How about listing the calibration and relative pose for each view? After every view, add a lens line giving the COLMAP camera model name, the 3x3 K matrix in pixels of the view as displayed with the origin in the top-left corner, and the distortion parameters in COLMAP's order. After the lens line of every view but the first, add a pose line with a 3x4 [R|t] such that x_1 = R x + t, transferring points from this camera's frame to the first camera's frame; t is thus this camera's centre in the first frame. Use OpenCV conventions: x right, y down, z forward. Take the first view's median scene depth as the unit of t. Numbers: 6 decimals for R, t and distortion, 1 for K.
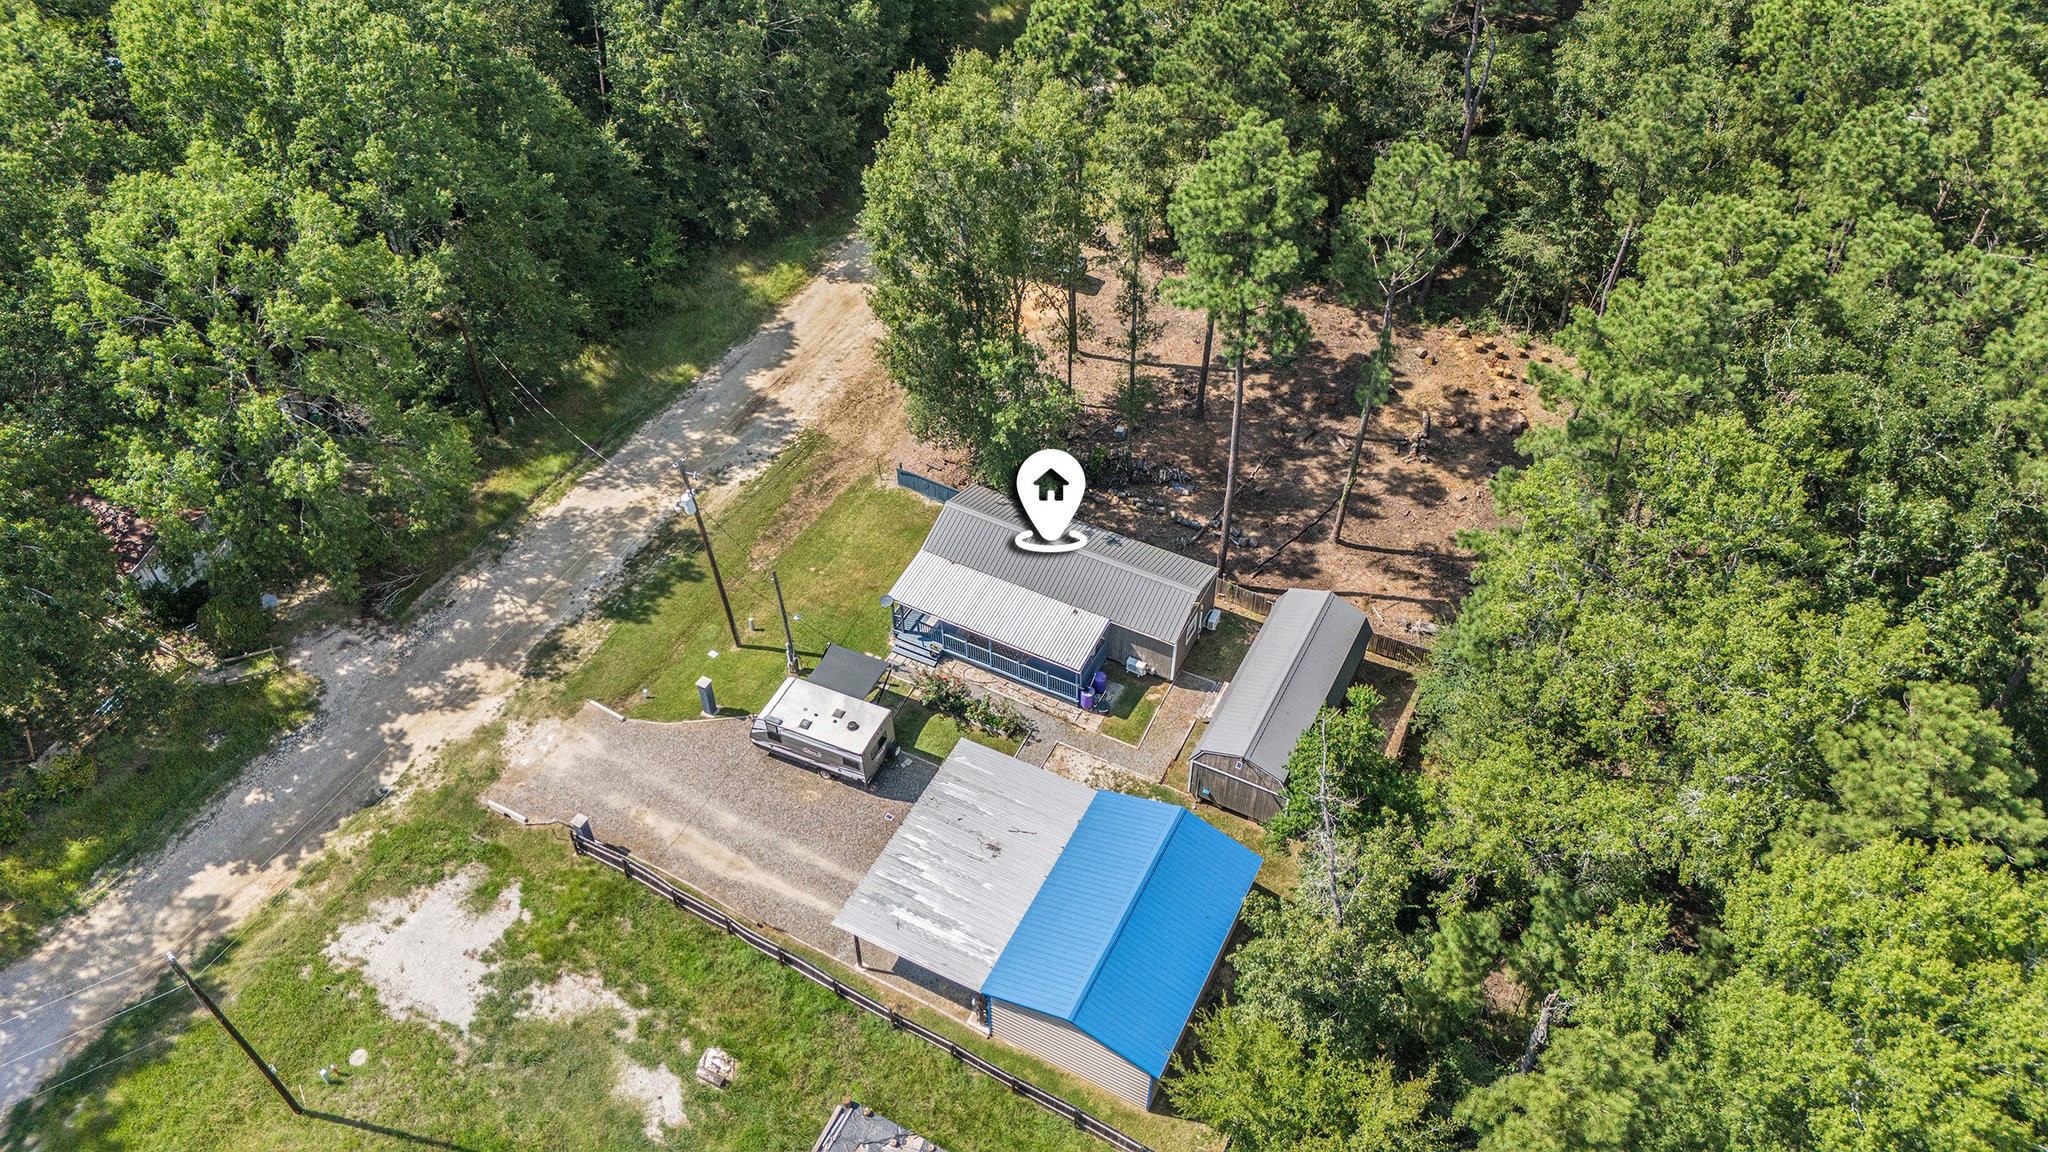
lens RADIAL K [[1501.0, 0, 1048.2], [0, 1501.0, 570.6], [0, 0, 1]] dist [0.150495, -0.391904]
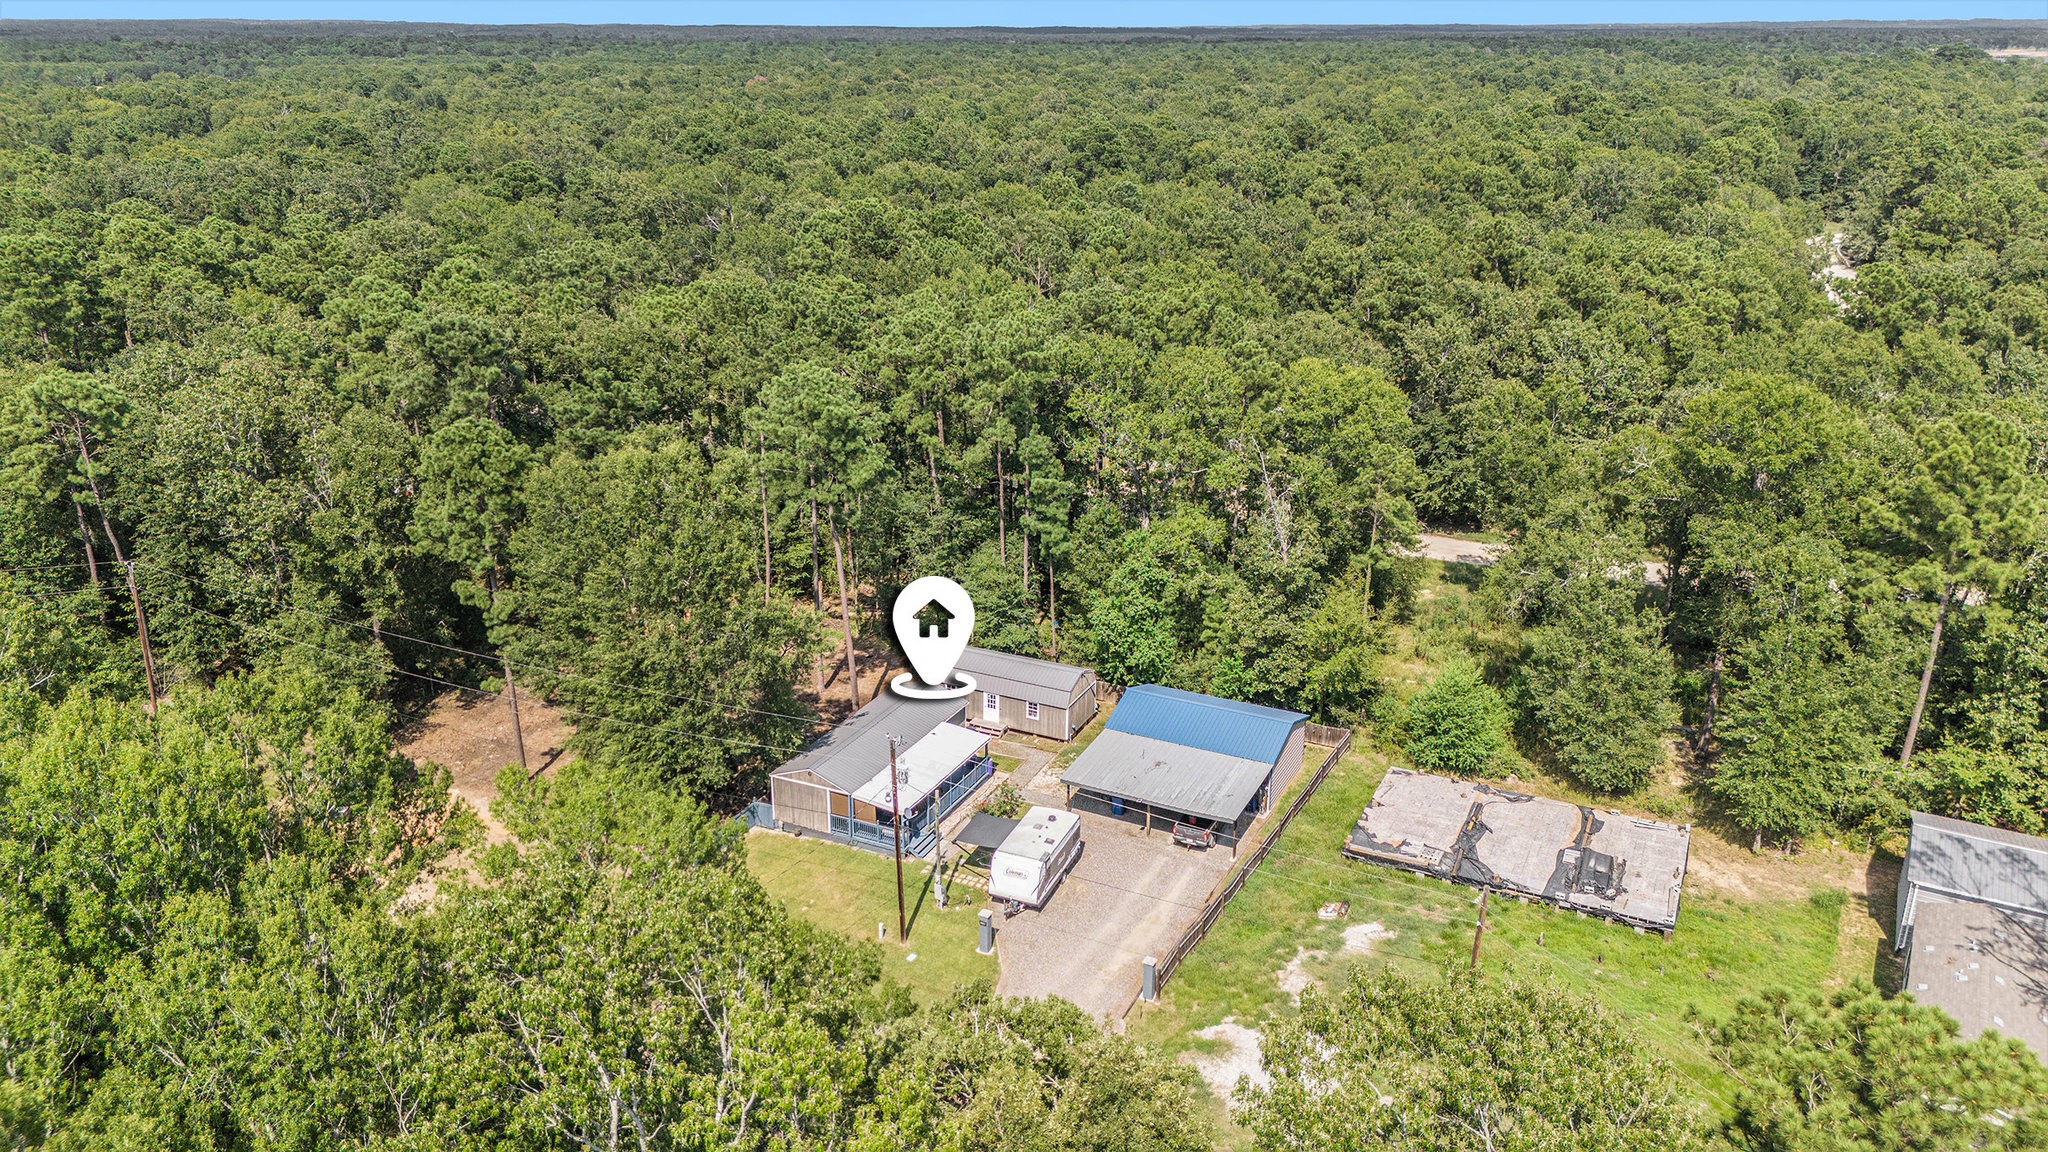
lens RADIAL K [[1503.3, 0, 1020.6], [0, 1503.3, 565.6], [0, 0, 1]] dist [0.098929, -0.114527]
pose [[-0.016343, -0.346456, 0.937924, -1.120251], [0.705737, 0.660498, 0.256277, -0.336943], [-0.708286, 0.666116, 0.233712, 0.563005]]
